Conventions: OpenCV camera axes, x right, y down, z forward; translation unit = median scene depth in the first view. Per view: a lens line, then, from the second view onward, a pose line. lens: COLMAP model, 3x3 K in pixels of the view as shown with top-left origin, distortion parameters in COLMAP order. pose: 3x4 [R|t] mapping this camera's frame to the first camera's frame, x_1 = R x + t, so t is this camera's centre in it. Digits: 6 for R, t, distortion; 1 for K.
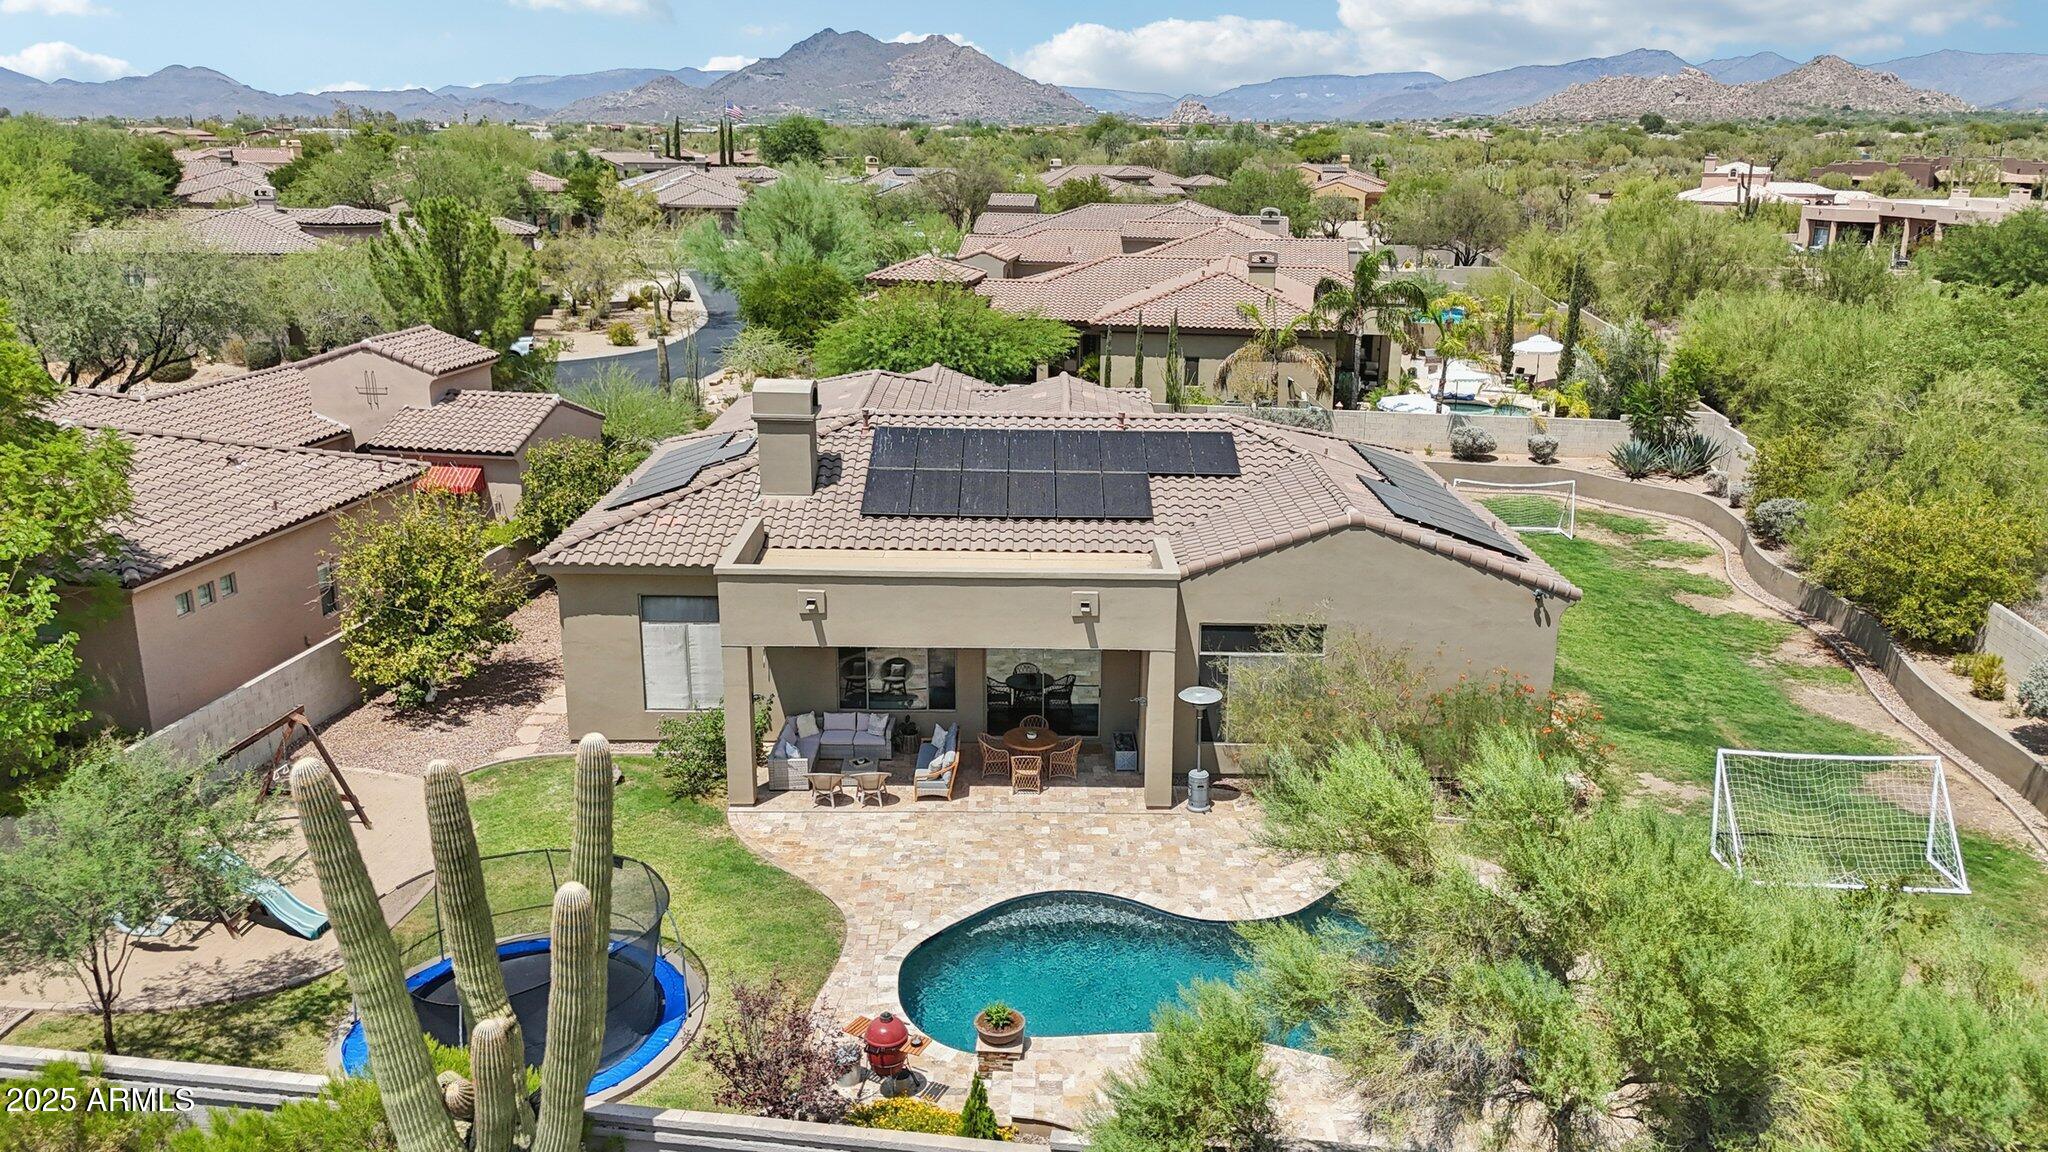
lens RADIAL K [[1481.6, 0, 1024.0], [0, 1481.6, 576.0], [0, 0, 1]] dist [0.063807, -0.051190]
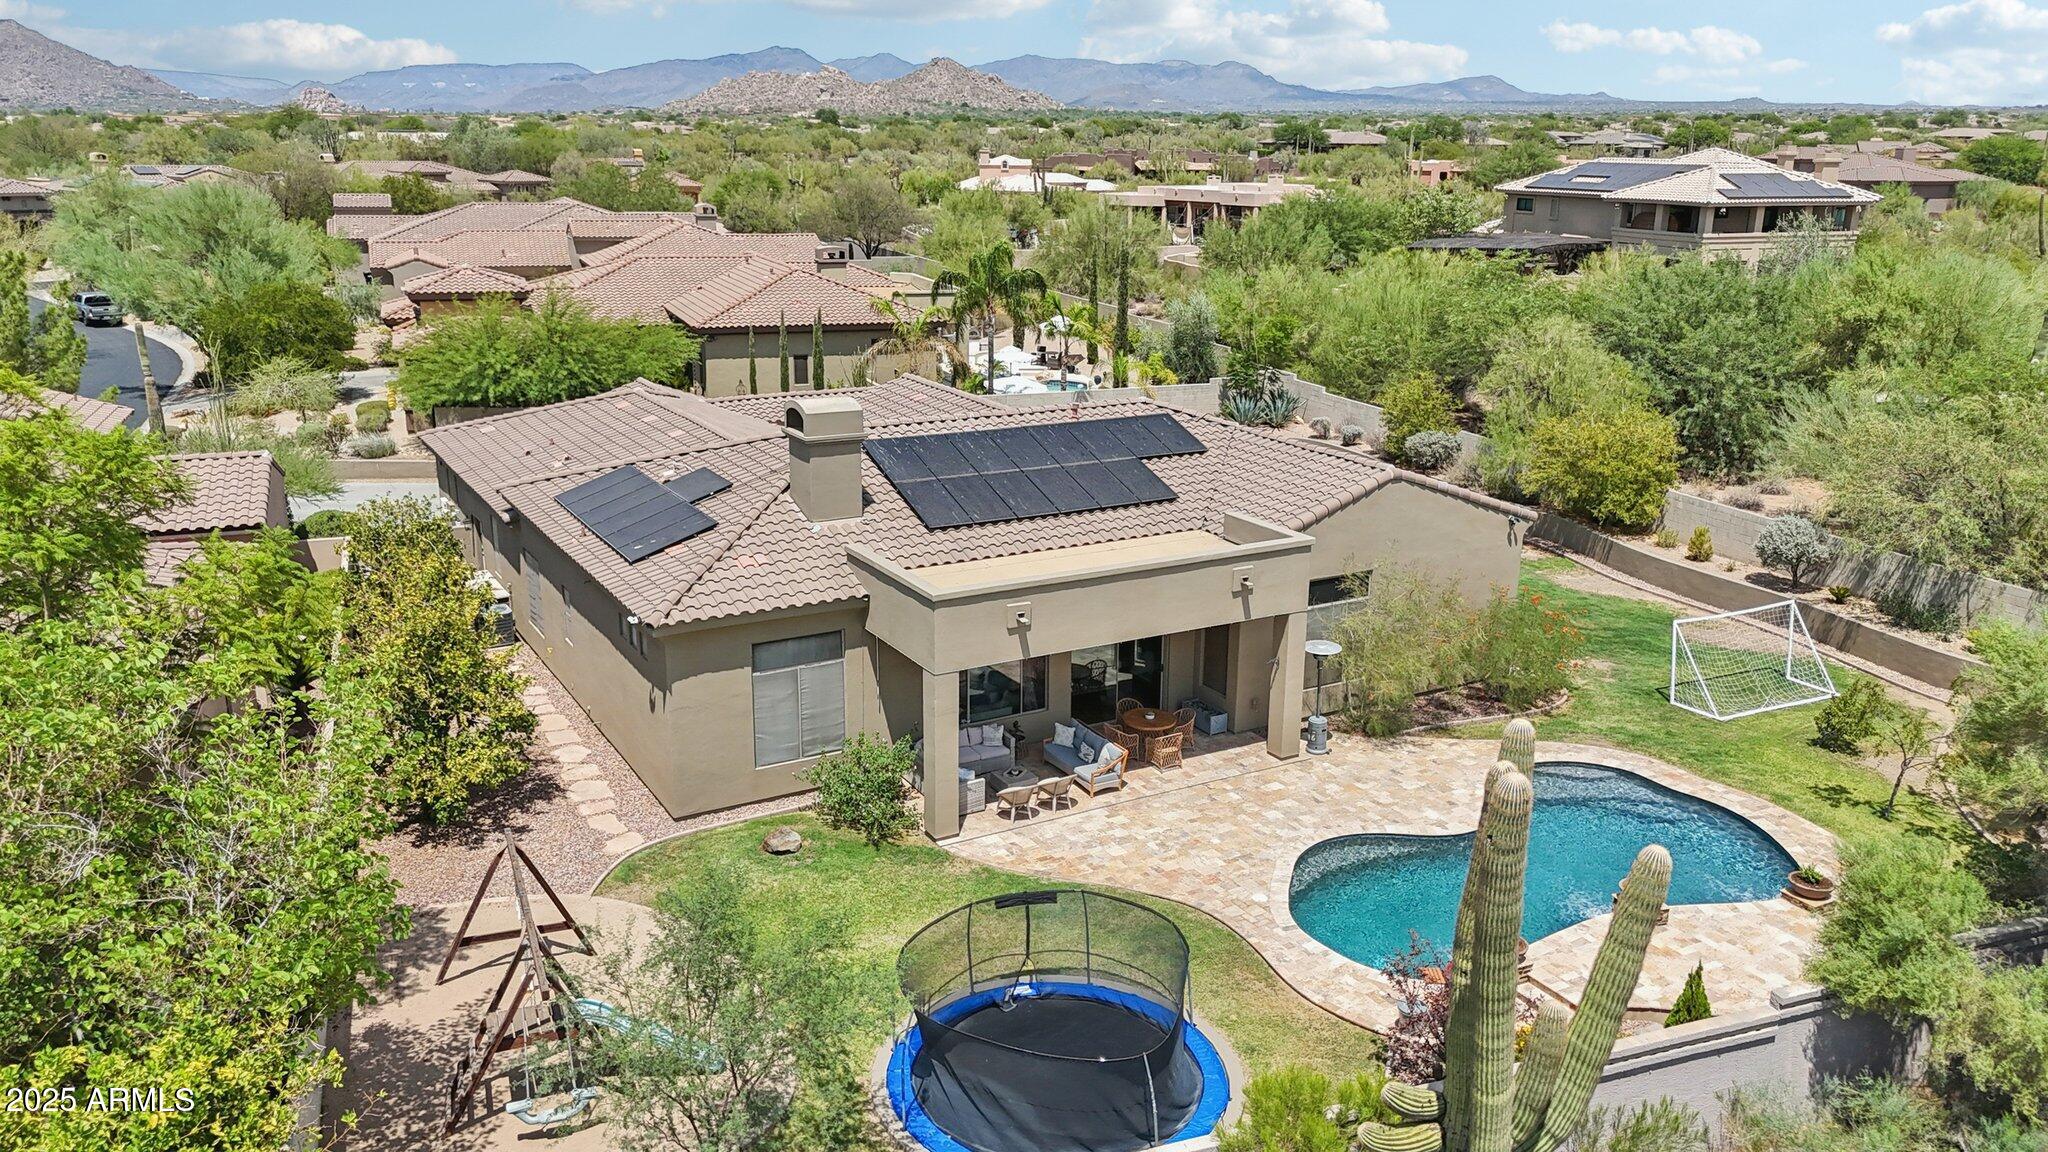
lens RADIAL K [[1481.6, 0, 1024.0], [0, 1481.6, 576.0], [0, 0, 1]] dist [0.063807, -0.051190]
pose [[0.883870, -0.140859, 0.446019, -0.488332], [0.138893, 0.989605, 0.037290, -0.037904], [-0.446635, 0.028989, 0.894246, 0.098996]]
